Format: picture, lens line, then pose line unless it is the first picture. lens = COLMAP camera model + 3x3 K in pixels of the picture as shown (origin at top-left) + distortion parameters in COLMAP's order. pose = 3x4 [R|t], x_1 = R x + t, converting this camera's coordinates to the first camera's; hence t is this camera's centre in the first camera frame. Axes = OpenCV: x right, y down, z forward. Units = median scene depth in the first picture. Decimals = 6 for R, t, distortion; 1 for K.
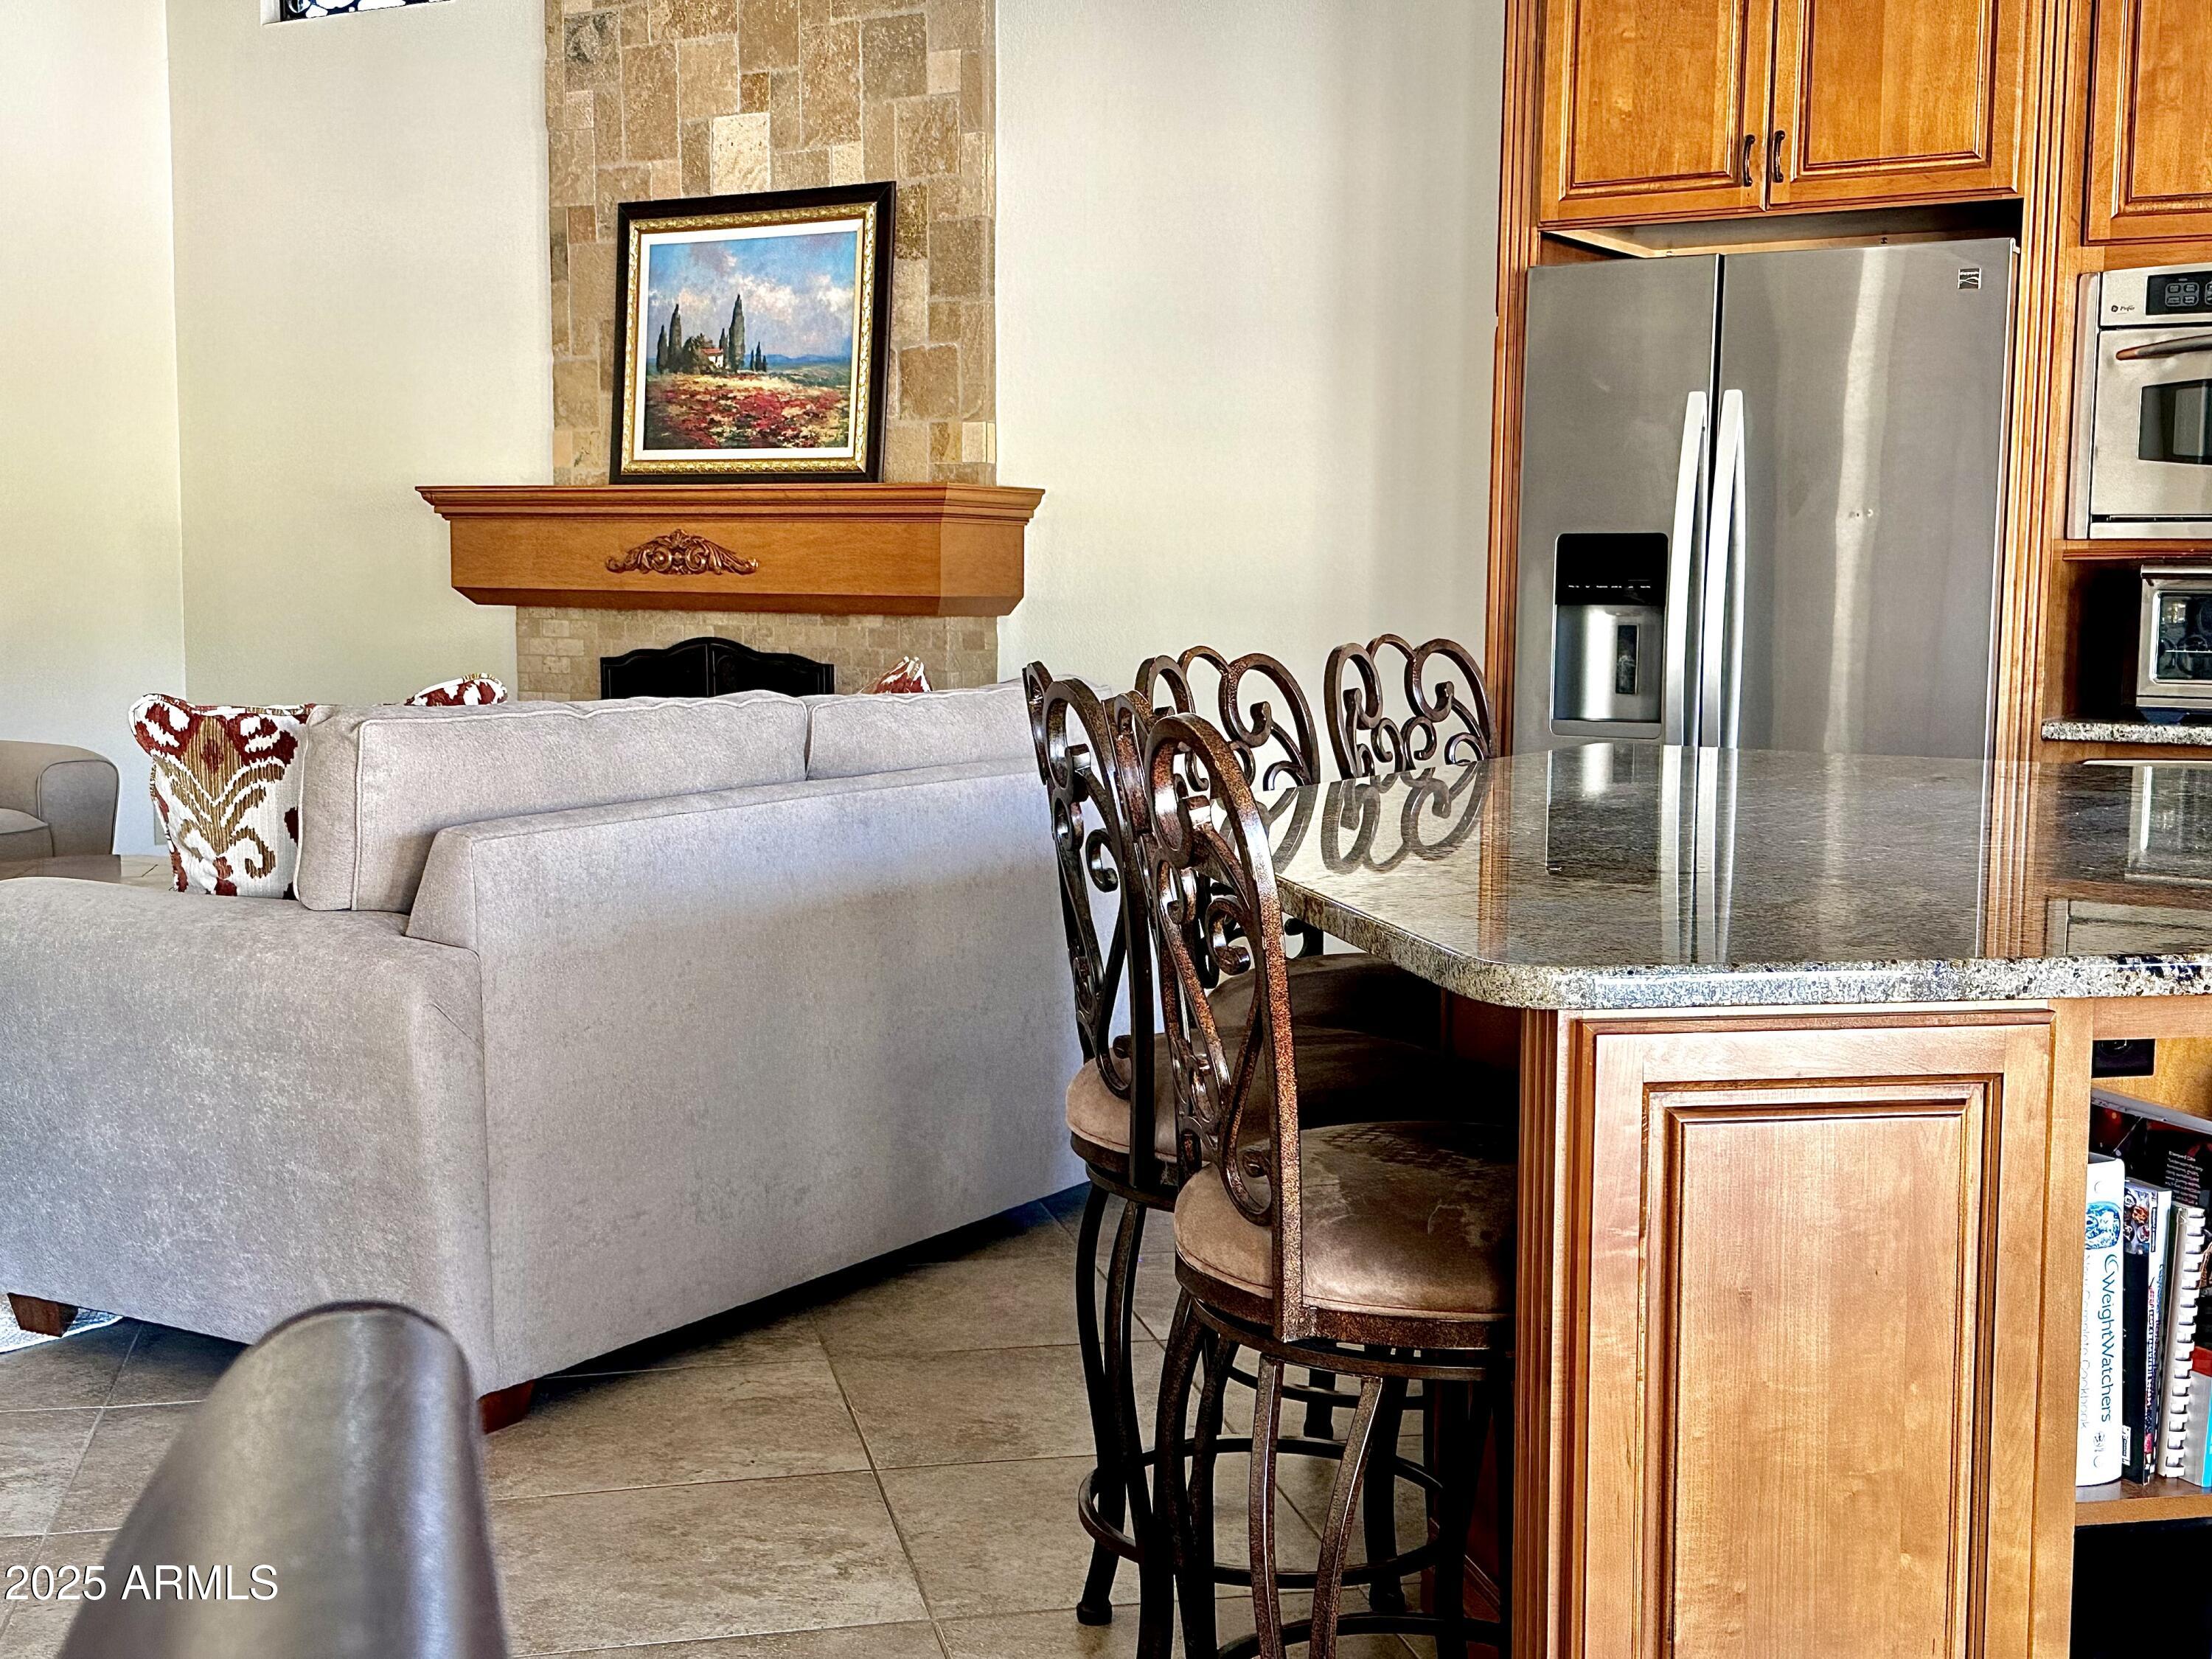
lens RADIAL K [[2663.6, 0, 1105.3], [0, 2663.6, 848.3], [0, 0, 1]] dist [0.202497, -0.483531]
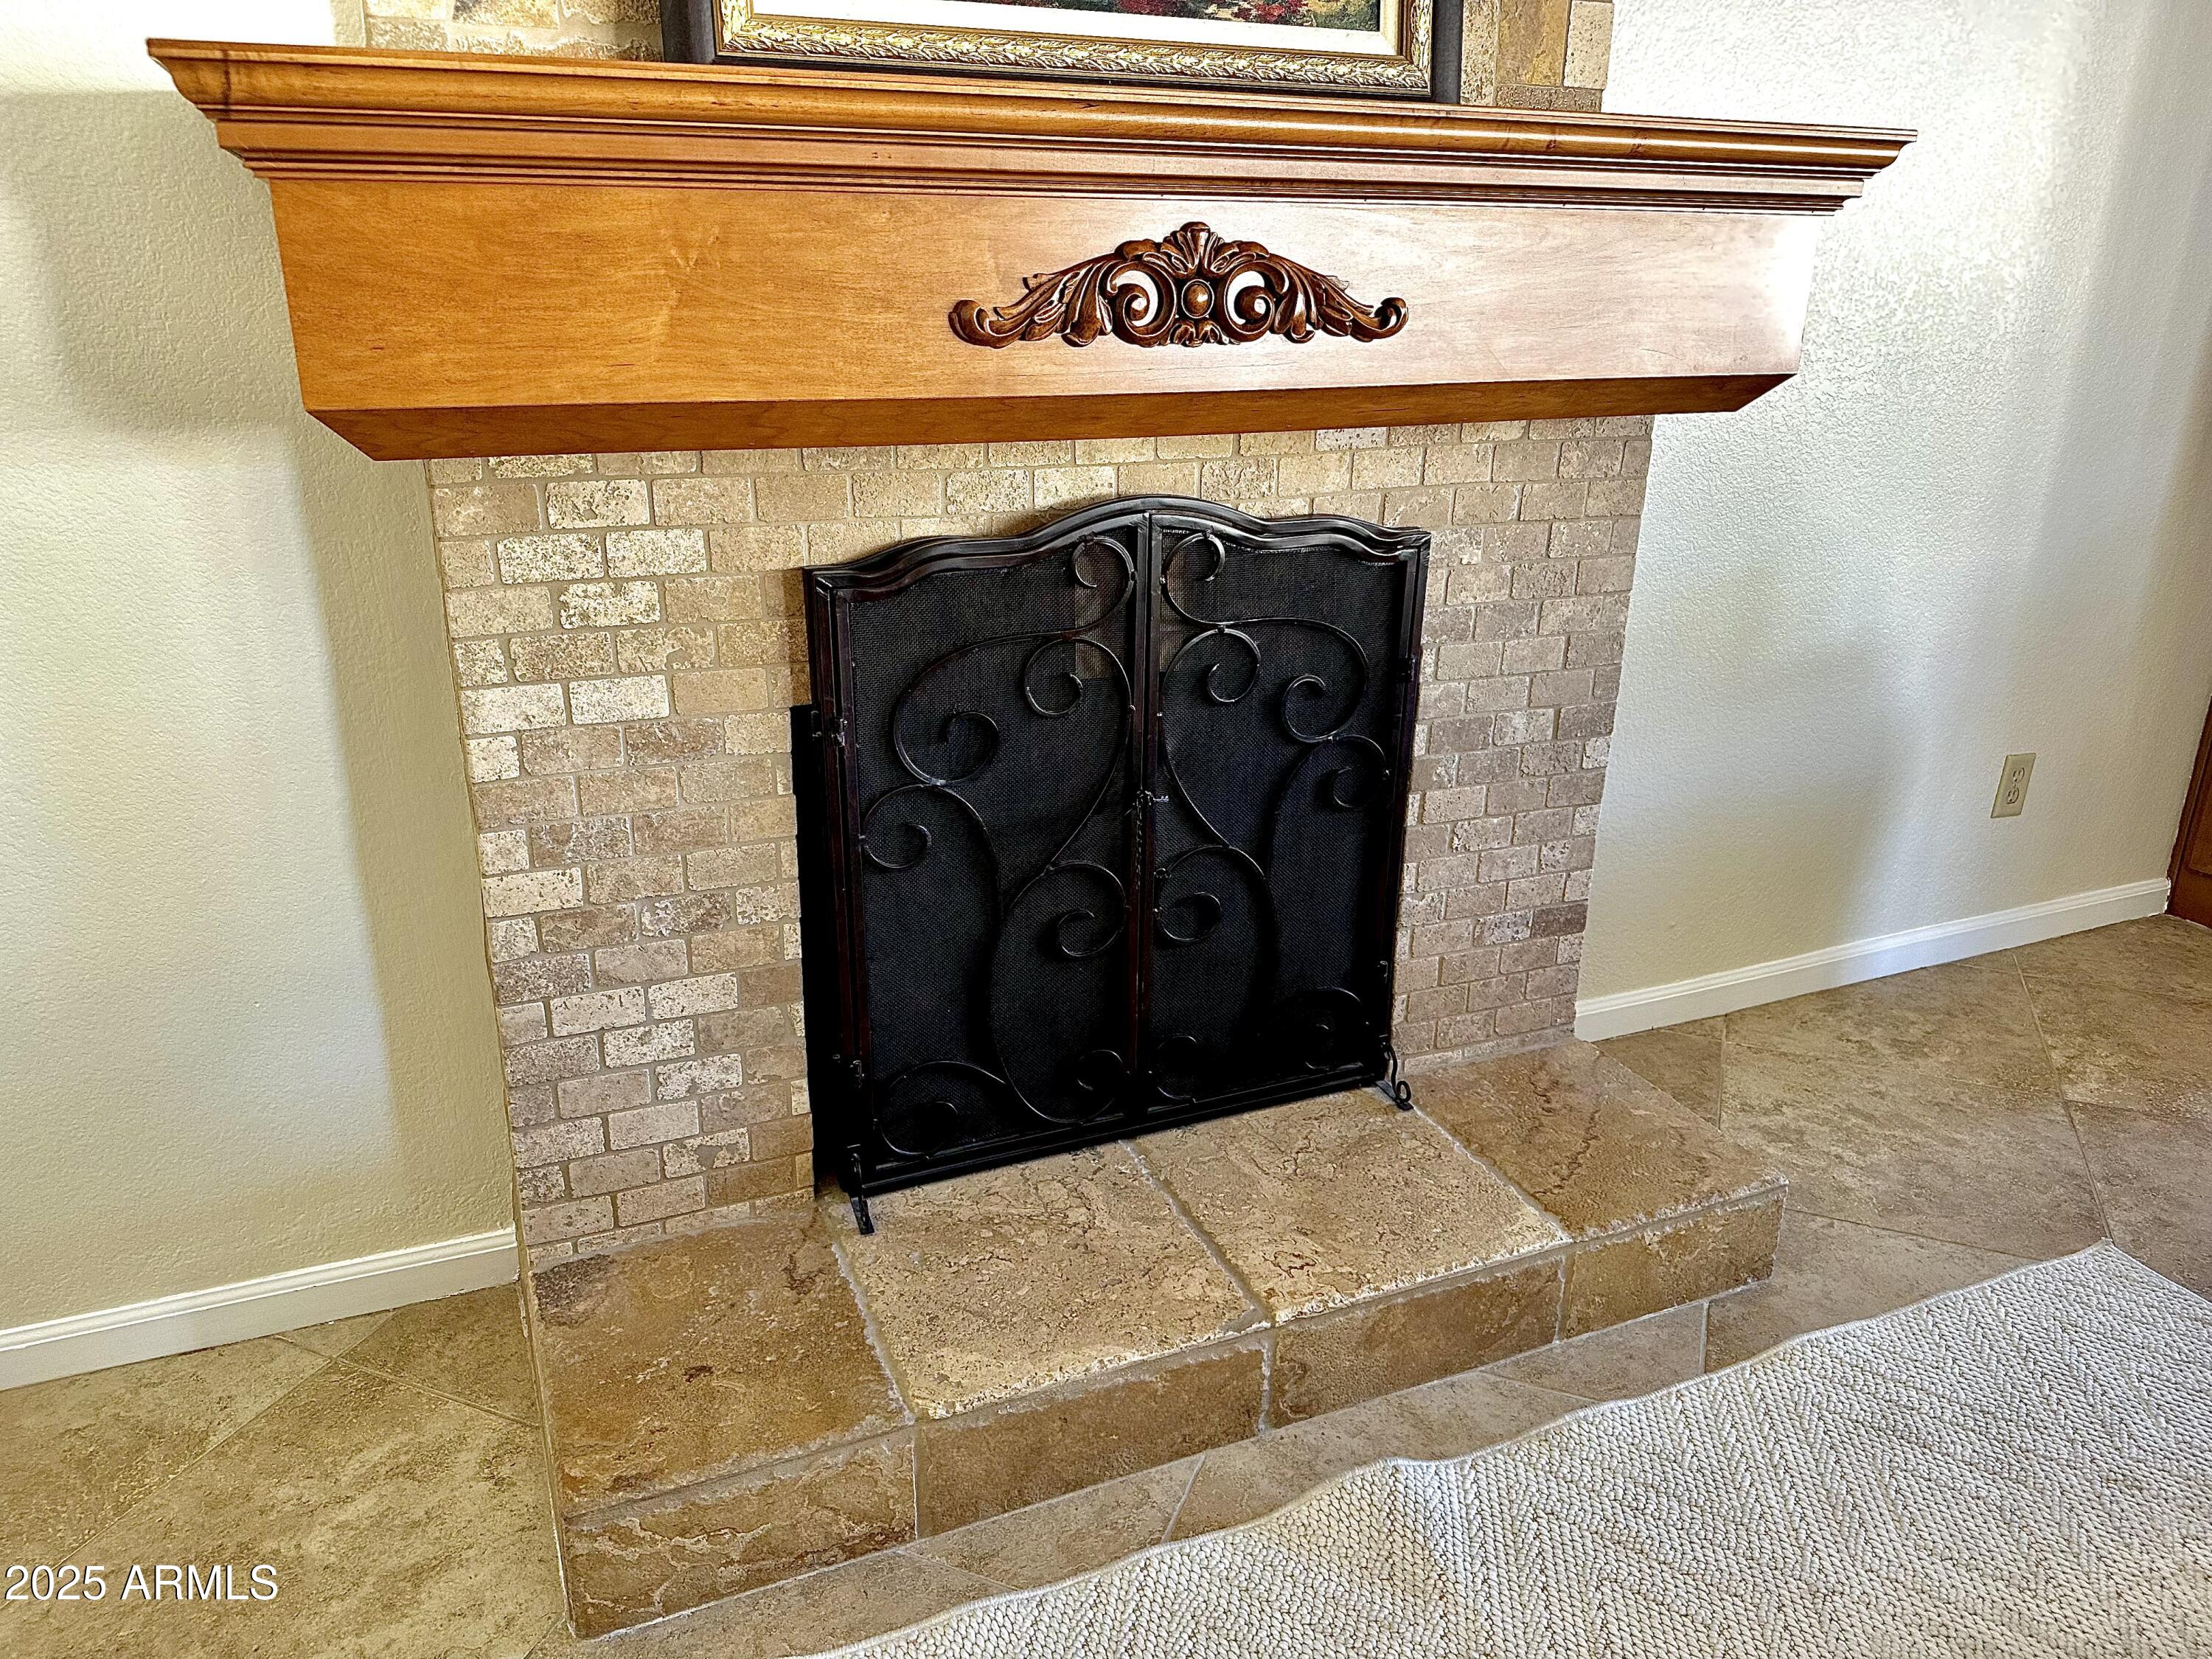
lens RADIAL K [[1529.6, 0, 1098.0], [0, 1529.6, 839.6], [0, 0, 1]] dist [0.159483, -0.343454]
pose [[0.570057, -0.291217, 0.768263, -0.506398], [0.081059, 0.950448, 0.300130, -0.143381], [-0.817597, -0.108816, 0.565415, 1.222284]]
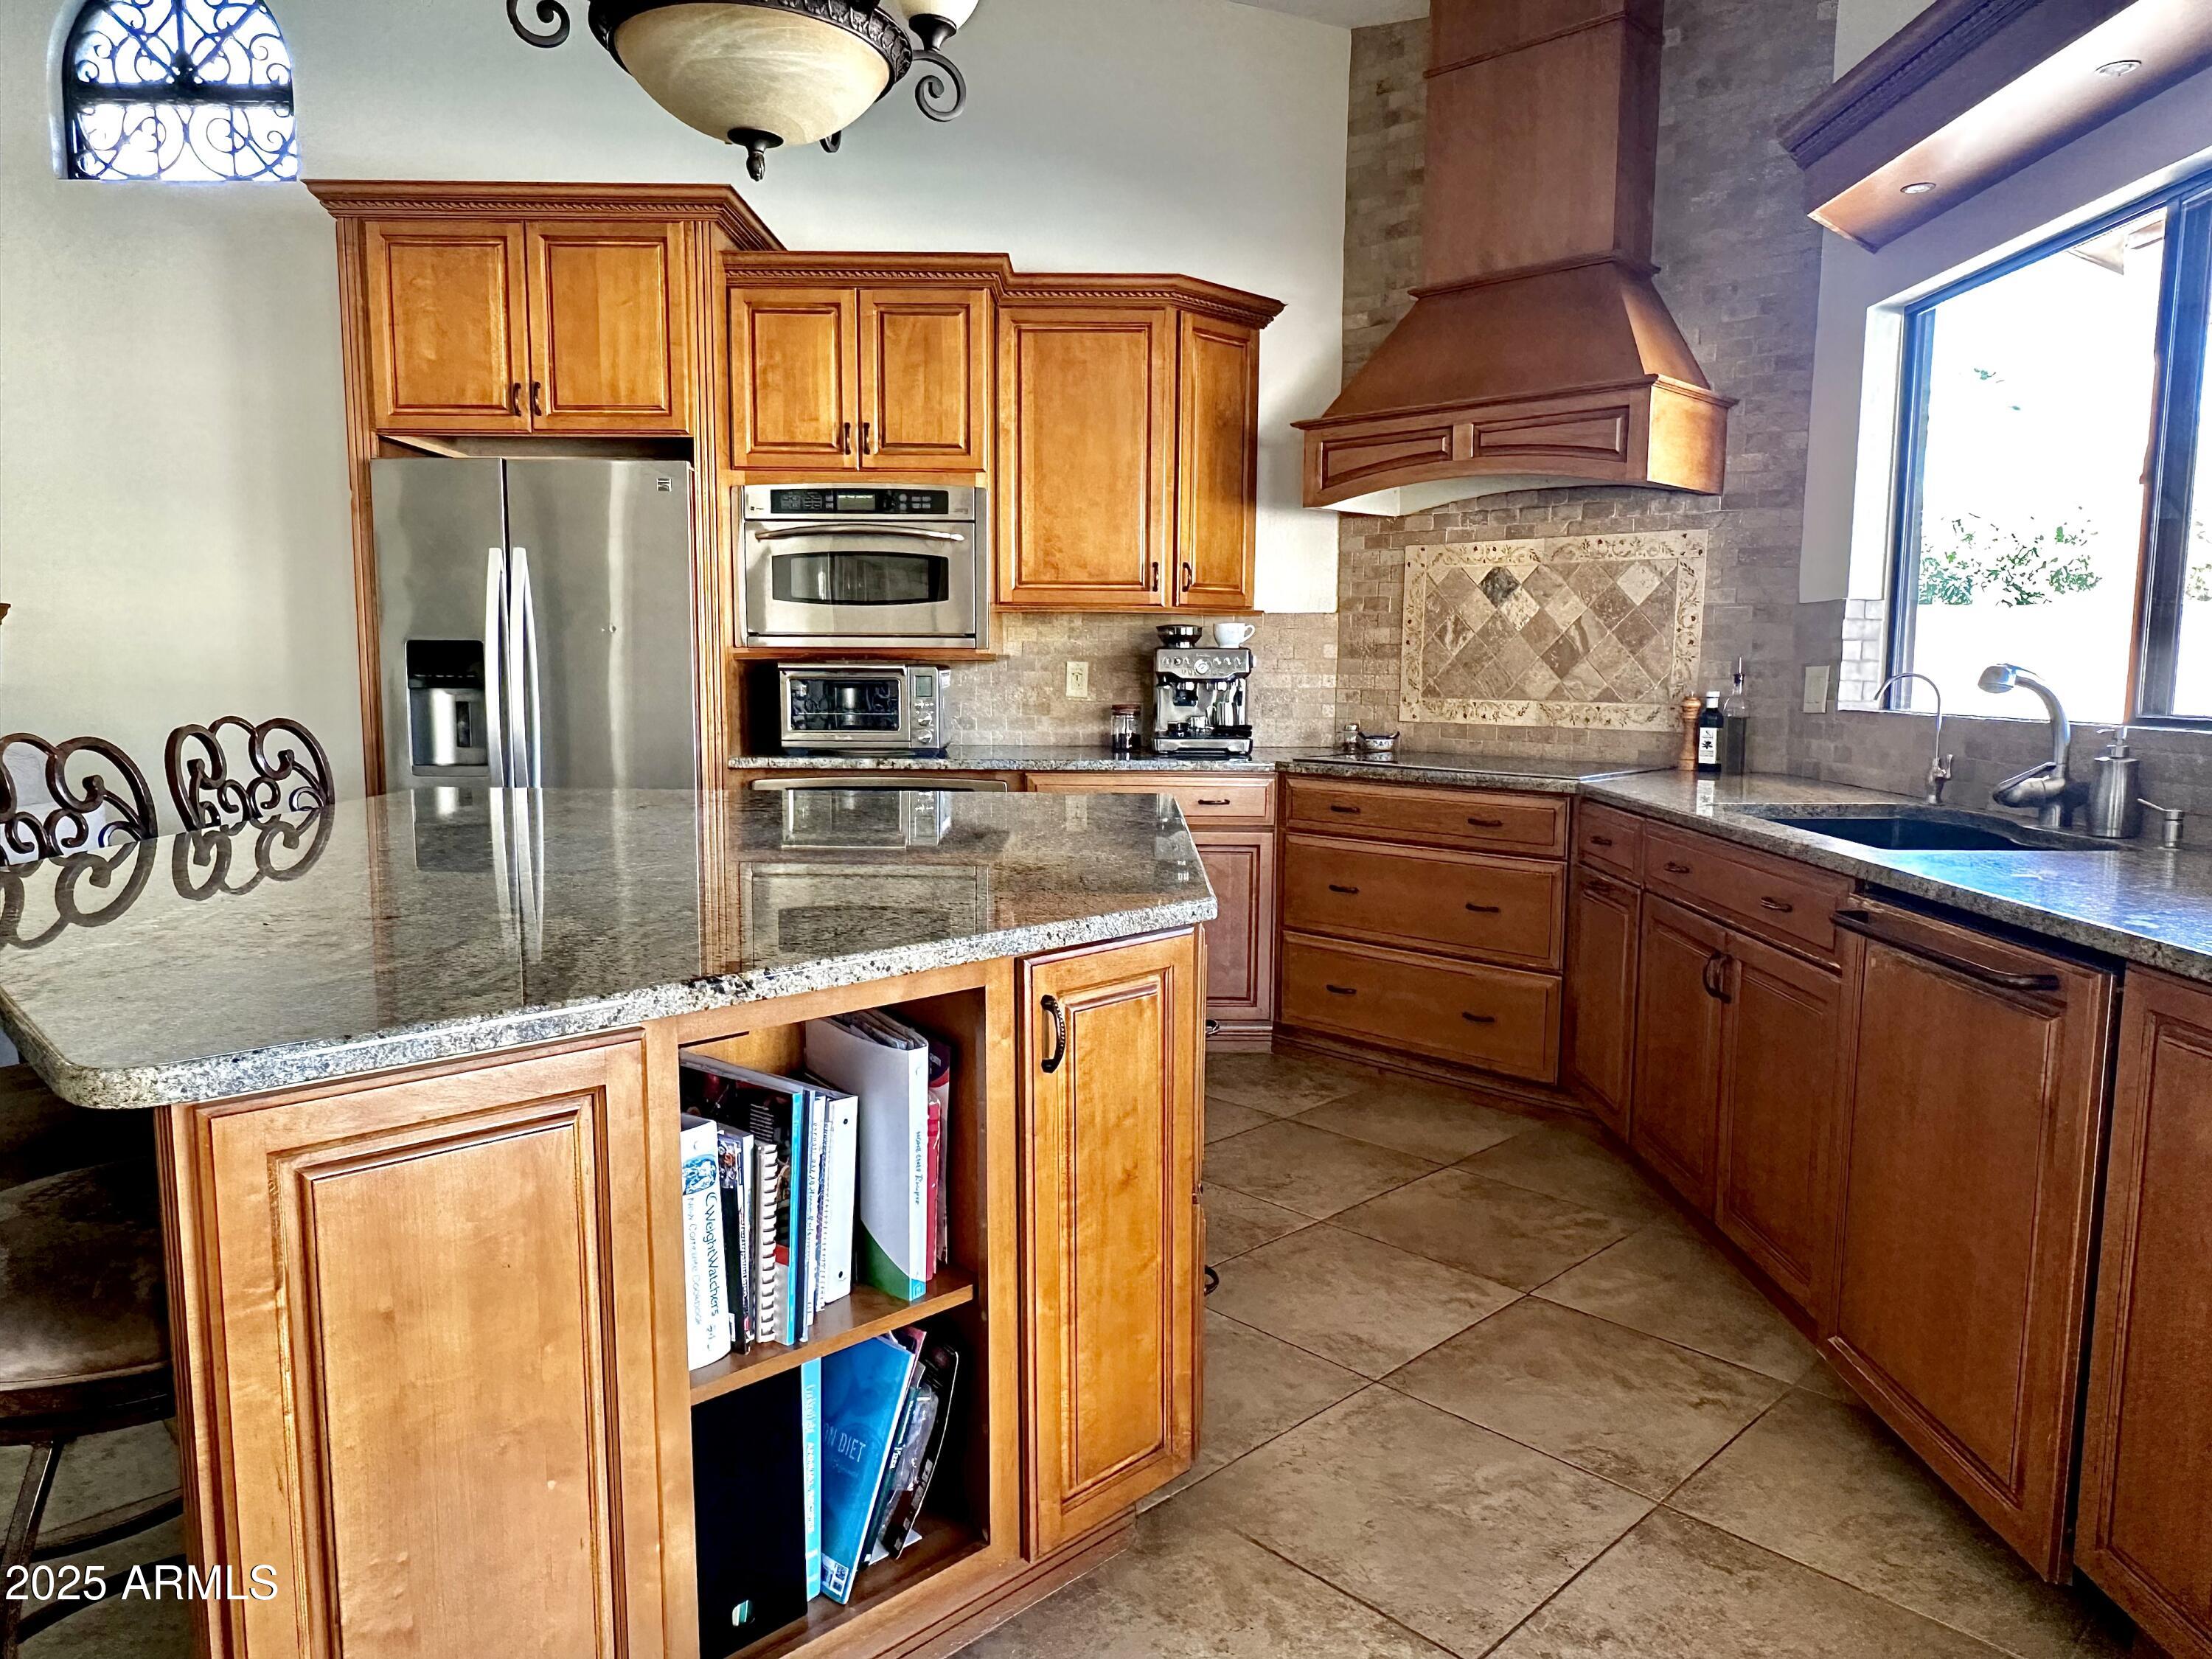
lens RADIAL K [[1508.3, 0, 1106.0], [0, 1508.3, 829.5], [0, 0, 1]] dist [-0.004348, -0.000647]
pose [[0.850570, -0.061769, 0.522221, 0.061355], [0.056775, 0.998059, 0.025579, -0.013784], [-0.522788, 0.007892, 0.852426, 0.102422]]
